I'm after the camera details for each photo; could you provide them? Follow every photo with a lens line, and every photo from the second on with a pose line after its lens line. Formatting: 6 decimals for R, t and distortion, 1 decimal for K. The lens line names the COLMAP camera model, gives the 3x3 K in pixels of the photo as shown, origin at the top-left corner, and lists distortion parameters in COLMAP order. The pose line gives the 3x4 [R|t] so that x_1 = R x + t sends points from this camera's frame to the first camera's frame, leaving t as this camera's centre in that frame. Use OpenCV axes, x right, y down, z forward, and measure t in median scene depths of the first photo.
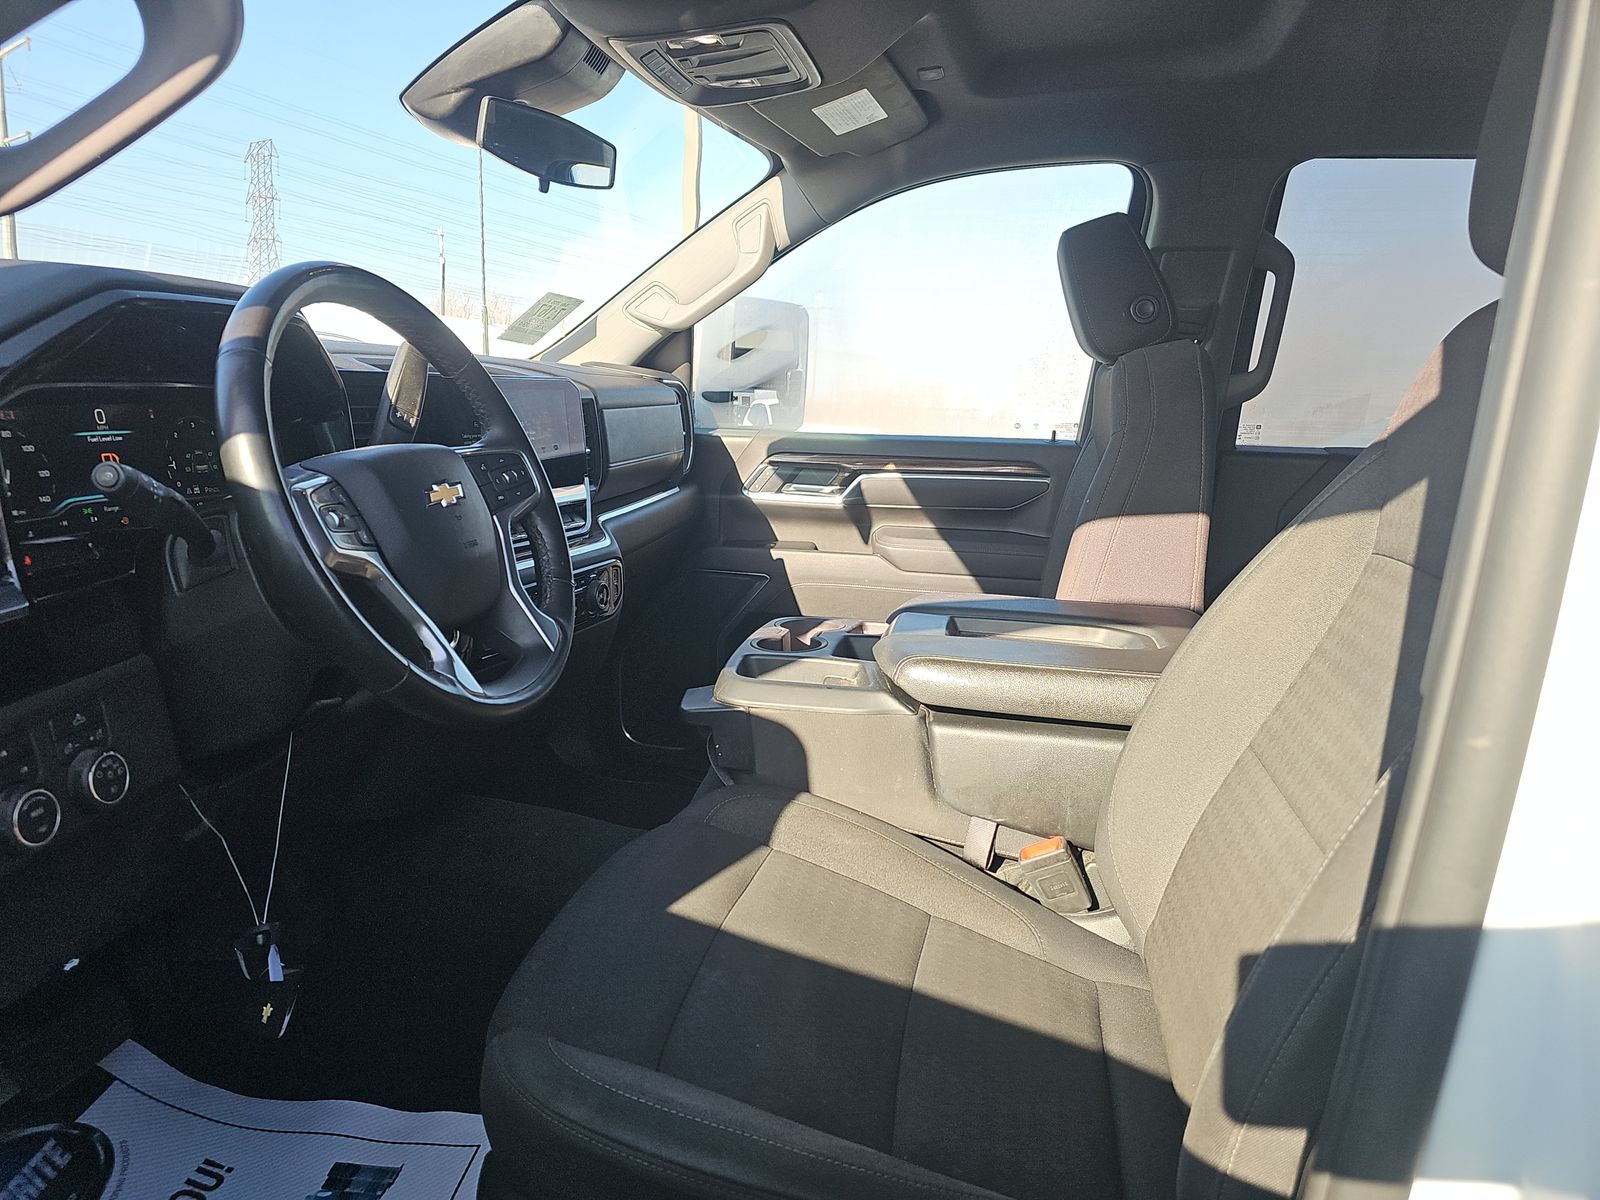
lens RADIAL K [[1041.0, 0, 799.4], [0, 1041.0, 623.7], [0, 0, 1]] dist [0.051442, -0.042051]
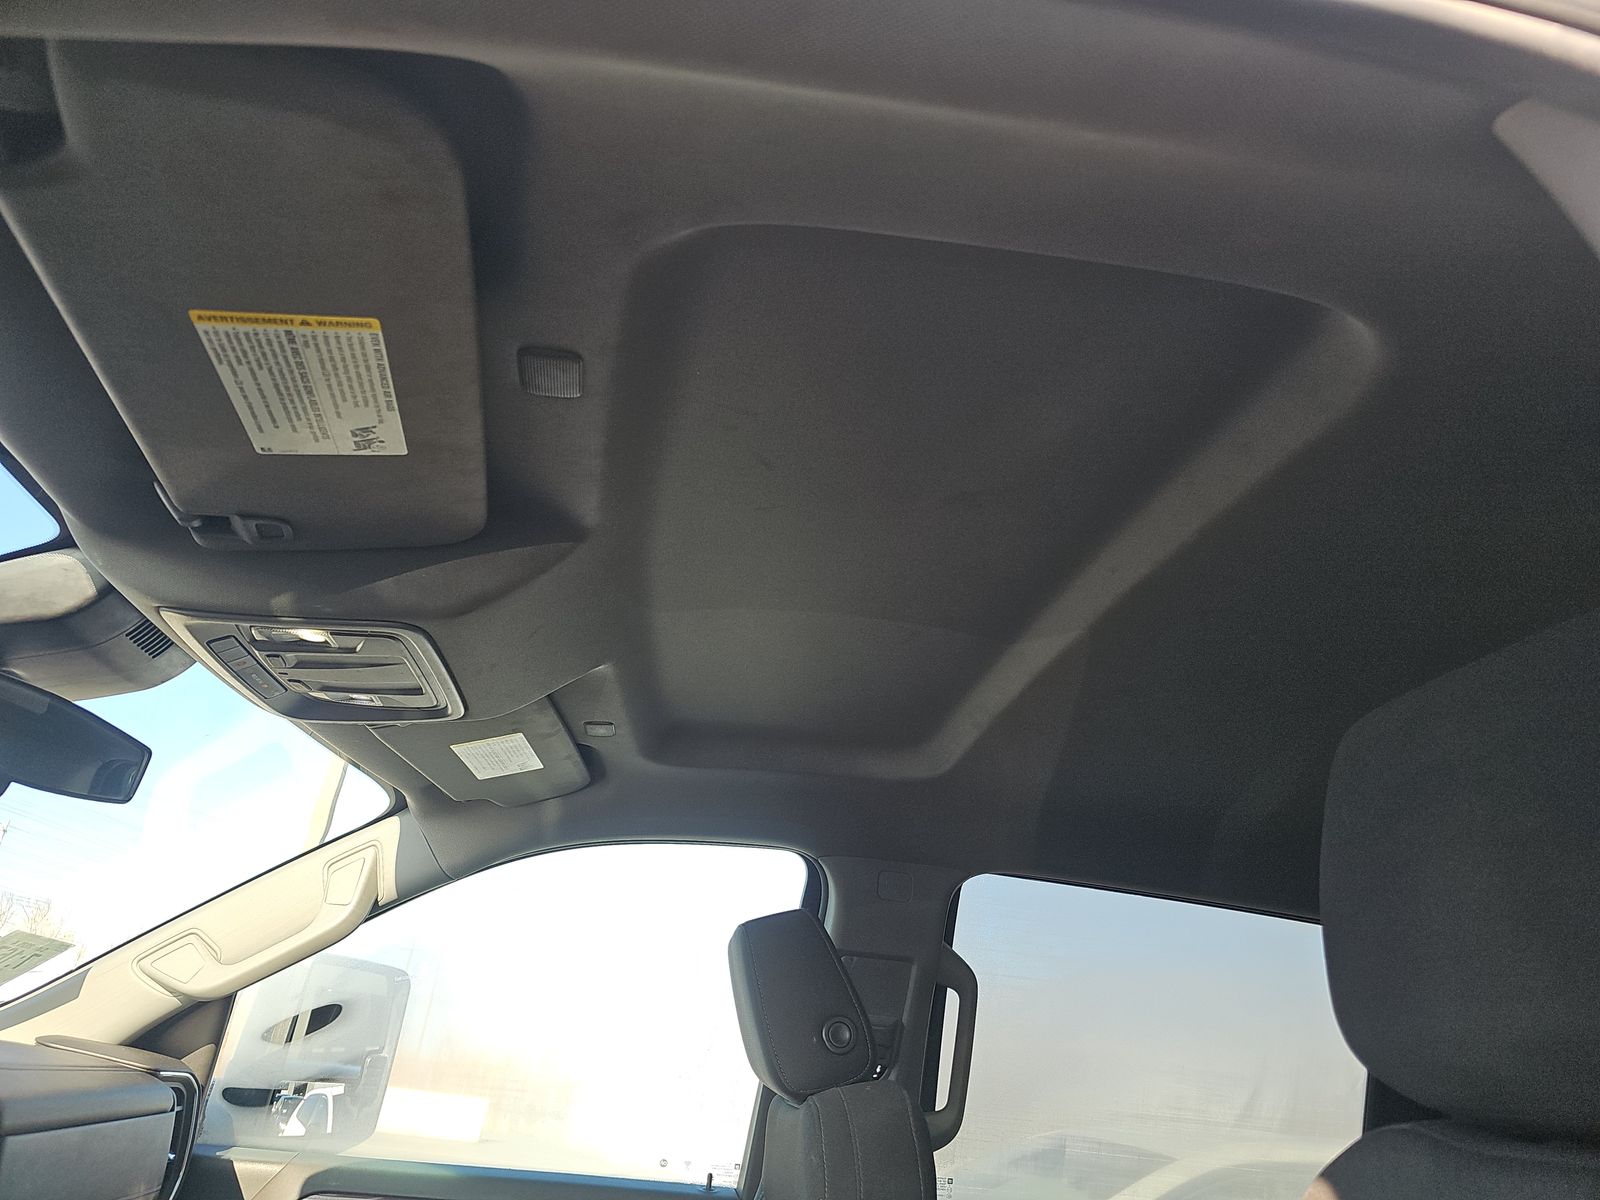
lens RADIAL K [[1061.4, 0, 802.5], [0, 1061.4, 572.2], [0, 0, 1]] dist [0.006473, -0.000562]
pose [[0.943635, 0.189074, 0.271669, 0.018964], [0.014042, 0.797174, -0.603586, -0.089090], [-0.330690, 0.573379, 0.749587, 0.200625]]
